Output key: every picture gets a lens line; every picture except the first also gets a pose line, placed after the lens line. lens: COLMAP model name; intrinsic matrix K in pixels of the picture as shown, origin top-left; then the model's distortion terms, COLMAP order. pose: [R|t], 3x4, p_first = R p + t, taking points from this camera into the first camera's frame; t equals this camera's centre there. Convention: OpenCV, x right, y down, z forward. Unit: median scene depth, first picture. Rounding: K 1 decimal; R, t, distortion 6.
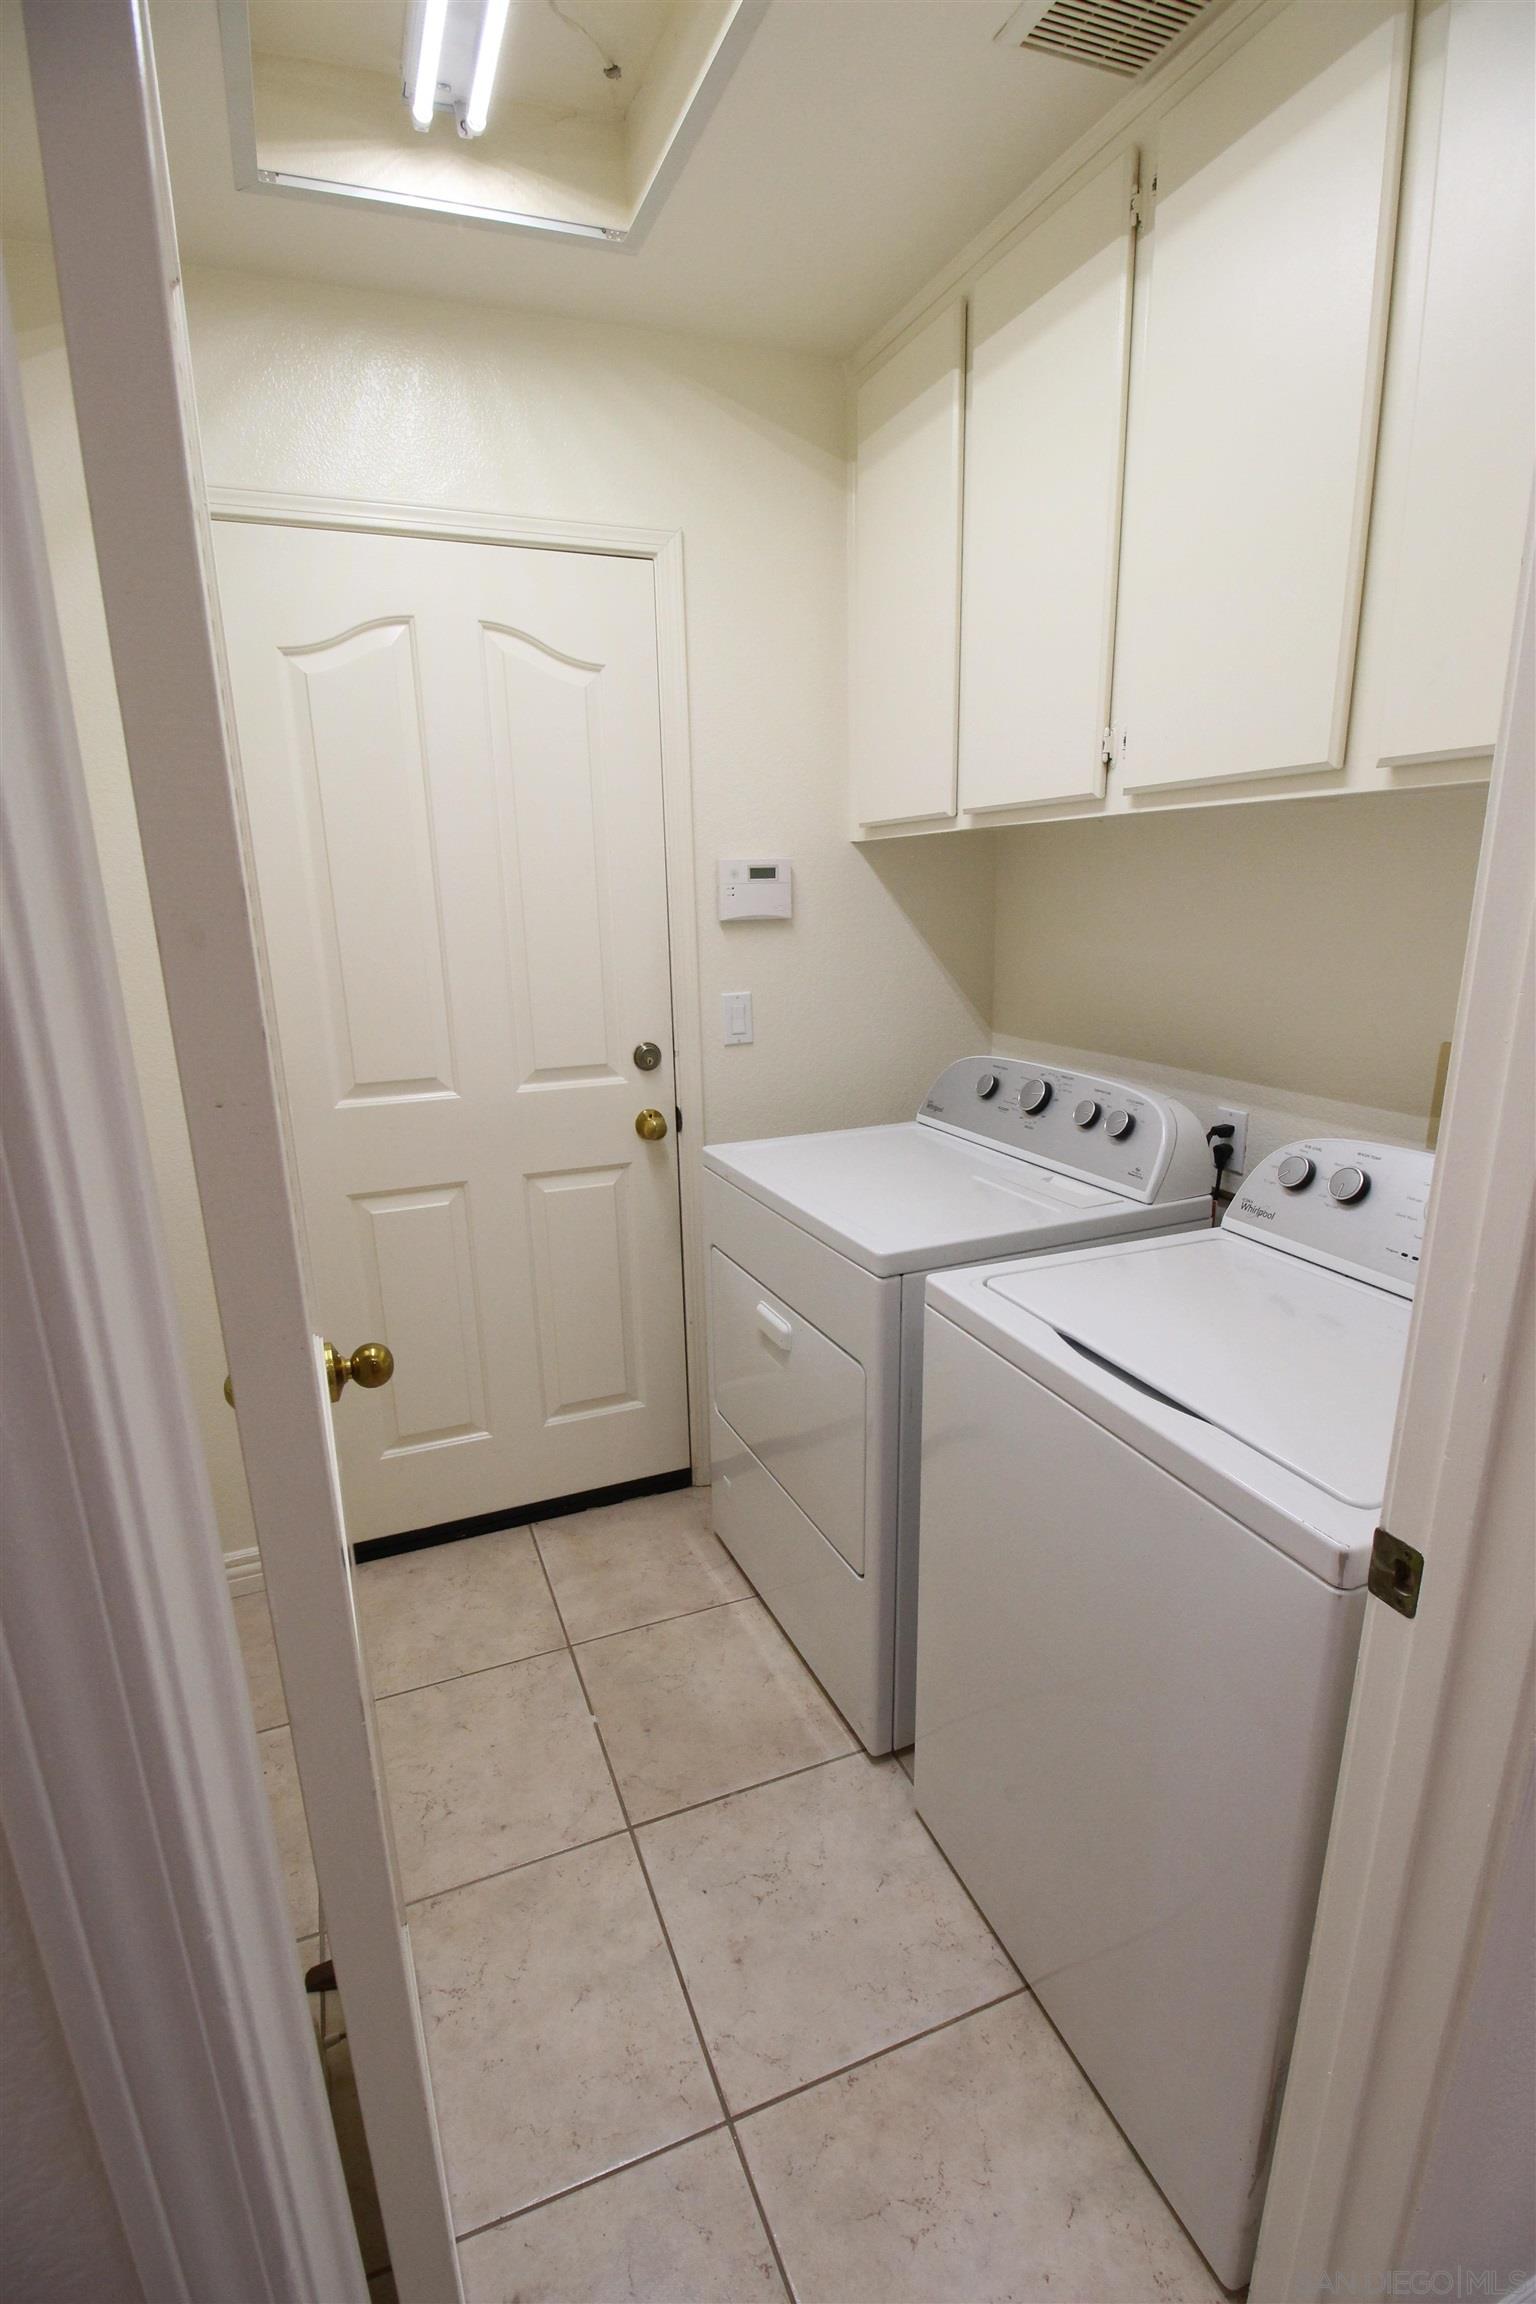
lens RADIAL K [[1068.4, 0, 743.2], [0, 1068.4, 1180.8], [0, 0, 1]] dist [-0.004799, -0.008861]
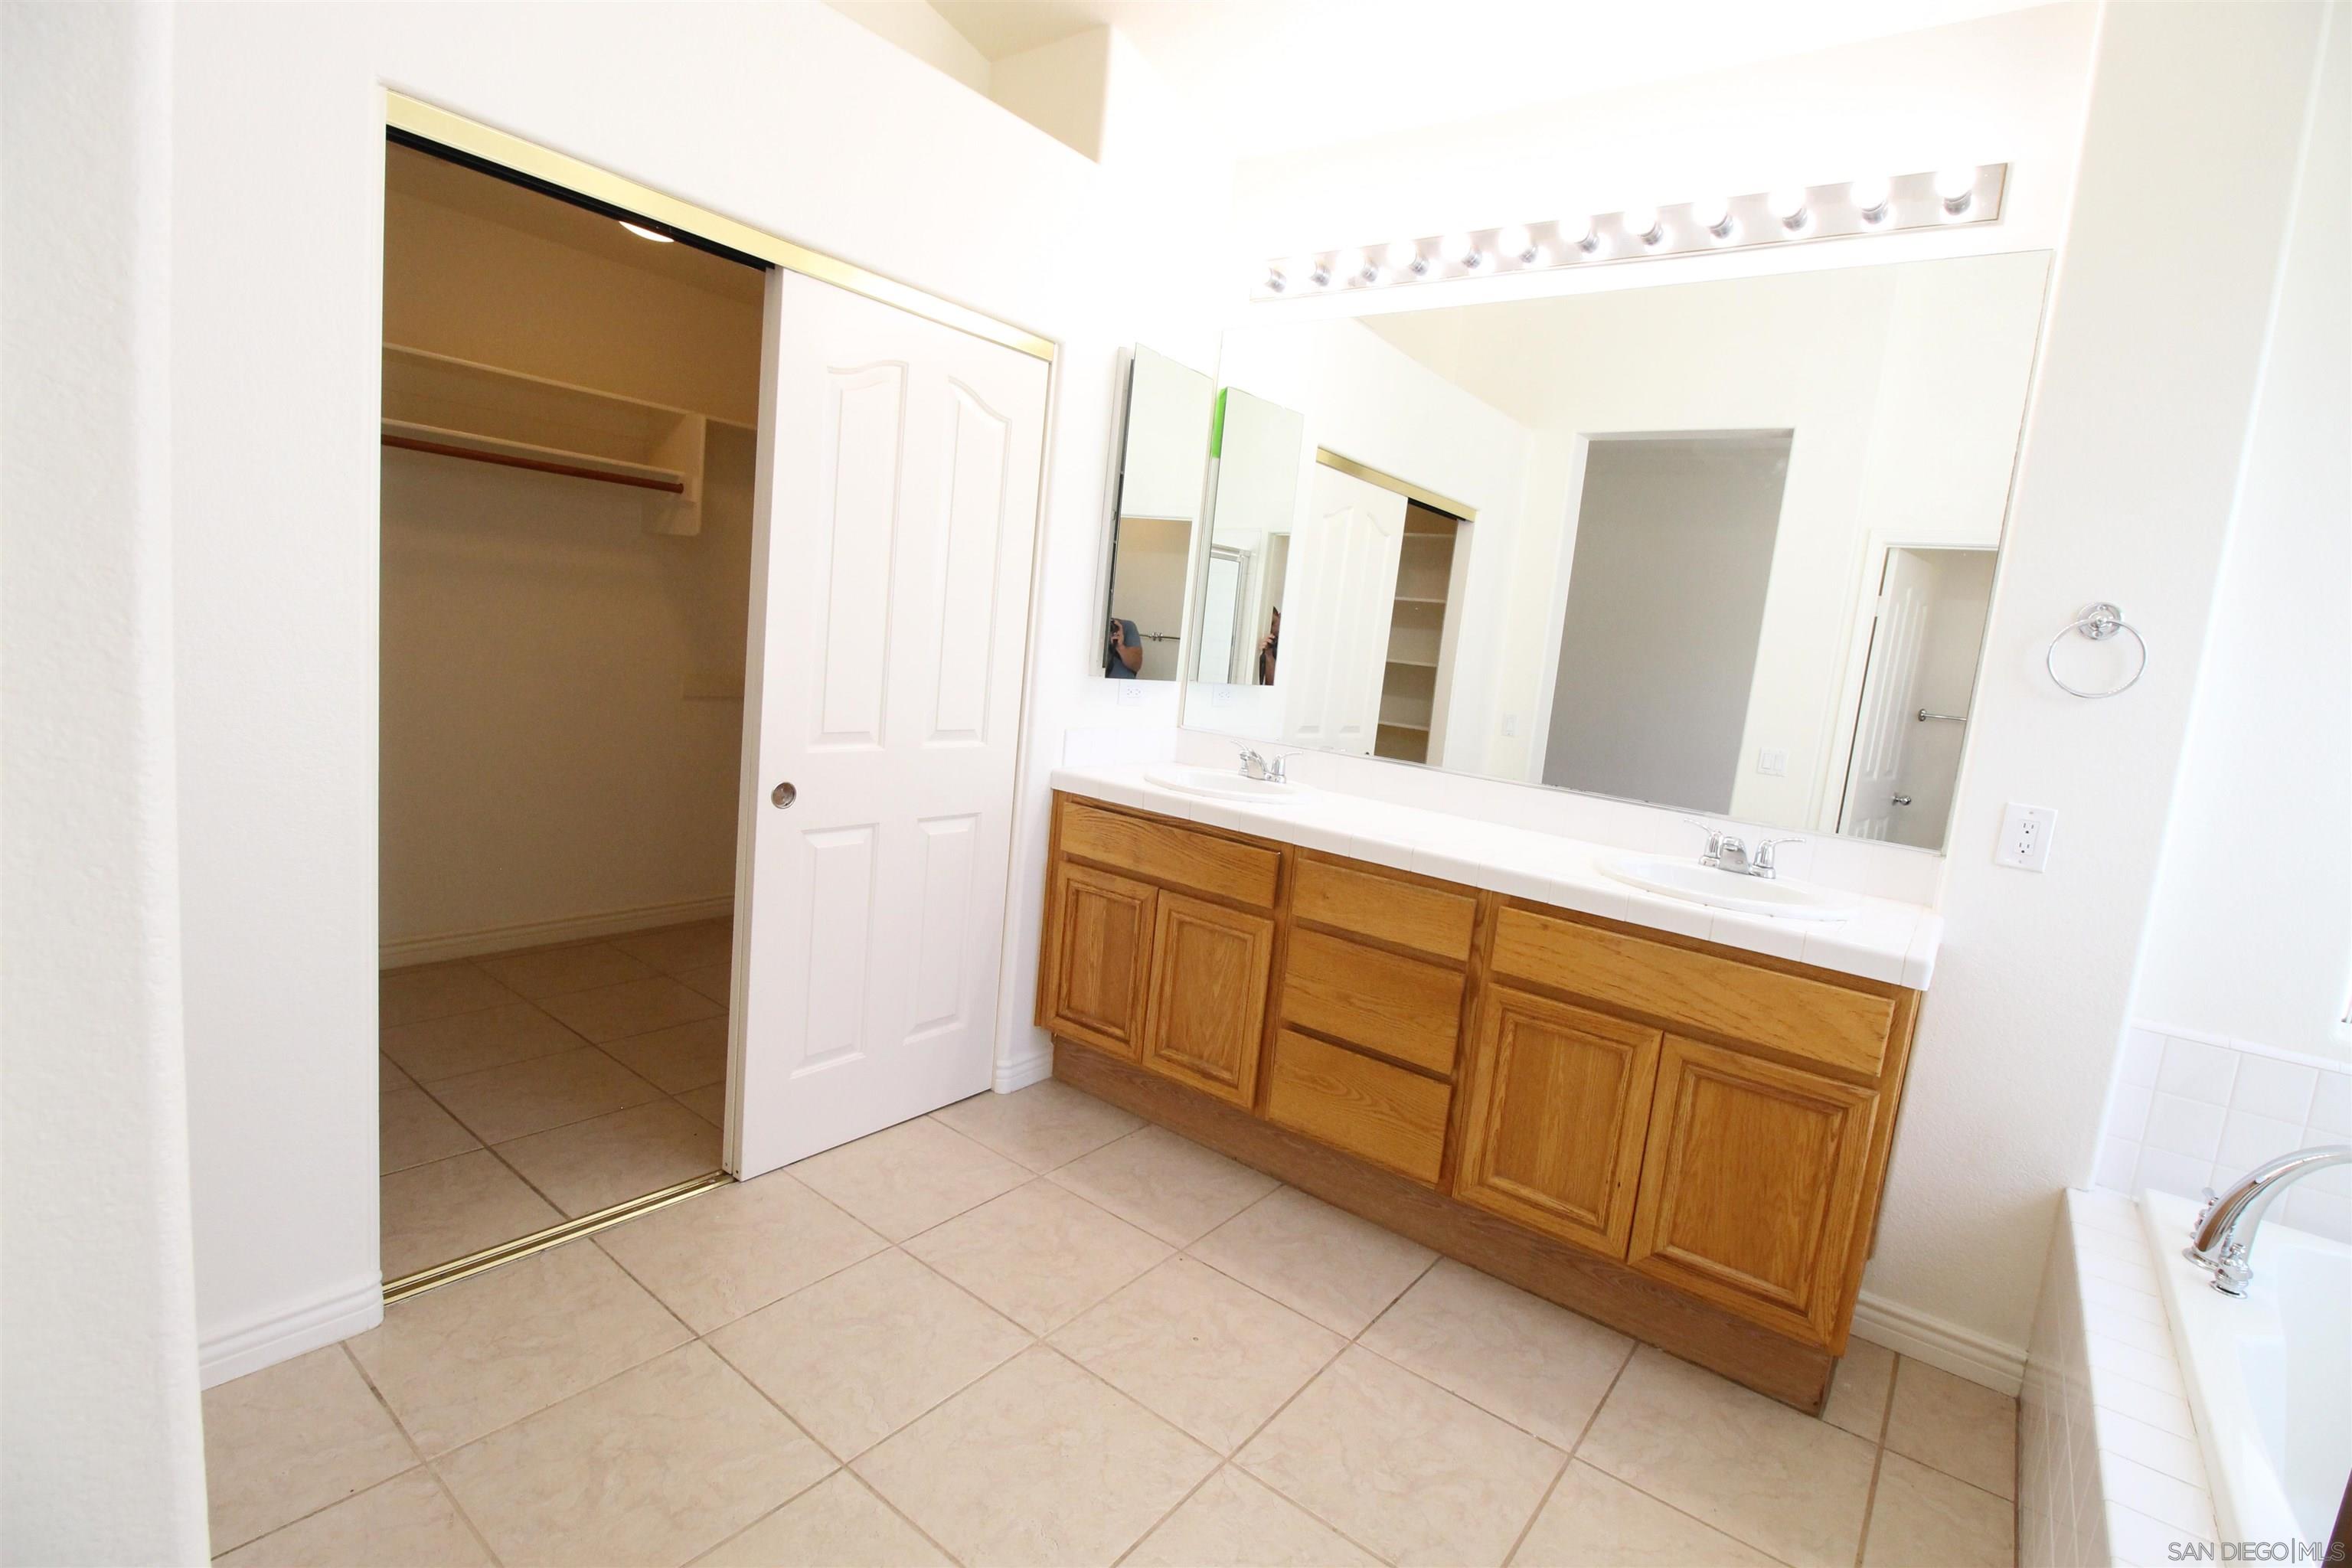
lens RADIAL K [[1090.7, 0, 1194.0], [0, 1090.7, 775.0], [0, 0, 1]] dist [-0.004799, -0.008861]
pose [[0.844462, 0.041718, 0.533988, -0.571184], [0.017378, 0.994303, -0.105163, 0.074706], [-0.535334, 0.098086, 0.838926, -0.166116]]
